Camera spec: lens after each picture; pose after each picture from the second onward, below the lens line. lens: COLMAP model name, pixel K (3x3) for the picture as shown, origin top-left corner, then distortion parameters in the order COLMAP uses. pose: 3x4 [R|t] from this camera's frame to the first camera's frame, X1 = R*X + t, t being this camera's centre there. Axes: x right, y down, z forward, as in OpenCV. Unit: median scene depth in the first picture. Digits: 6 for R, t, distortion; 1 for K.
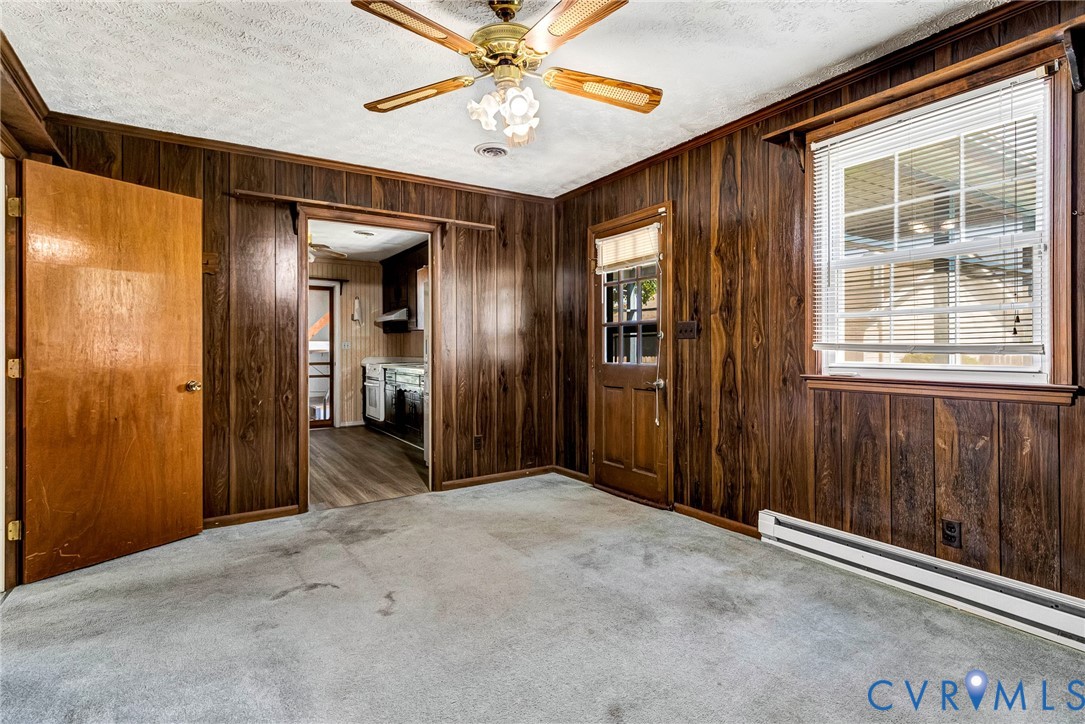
lens RADIAL K [[530.1, 0, 541.3], [0, 530.1, 346.9], [0, 0, 1]] dist [-0.000405, -0.000279]
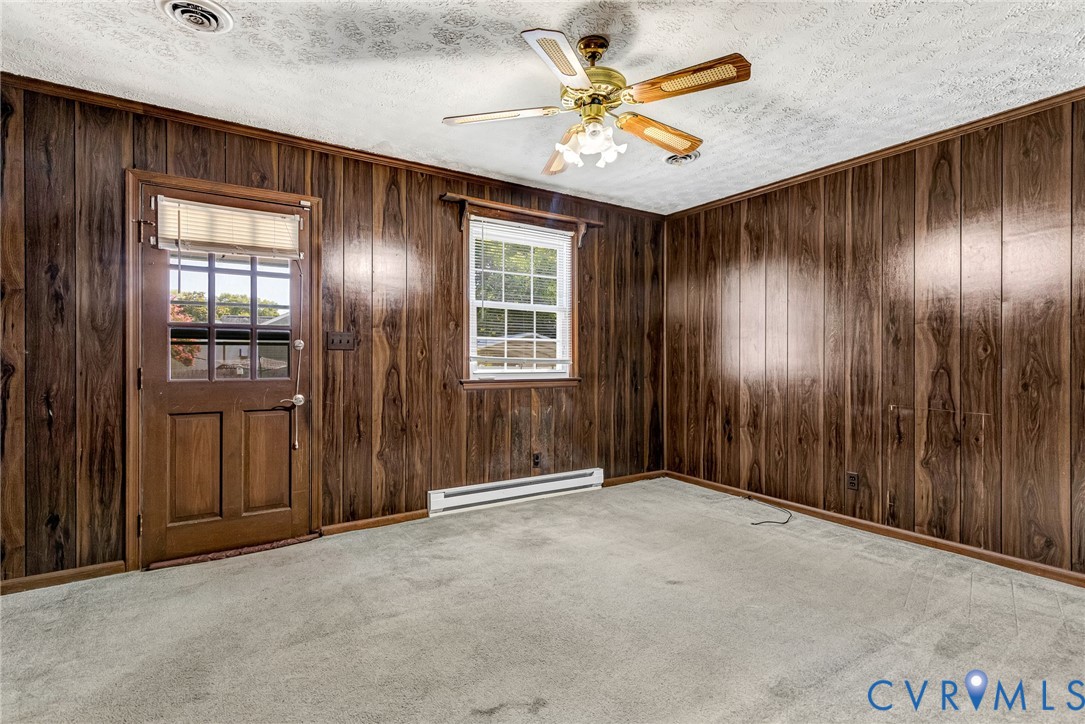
lens RADIAL K [[507.4, 0, 542.5], [0, 507.4, 362.0], [0, 0, 1]] dist [0.004071, -0.000046]
pose [[0.010672, 0.002697, 0.999939, -0.777204], [-0.005393, 0.999982, -0.002639, 0.008535], [-0.999929, -0.005365, 0.010686, 0.748785]]
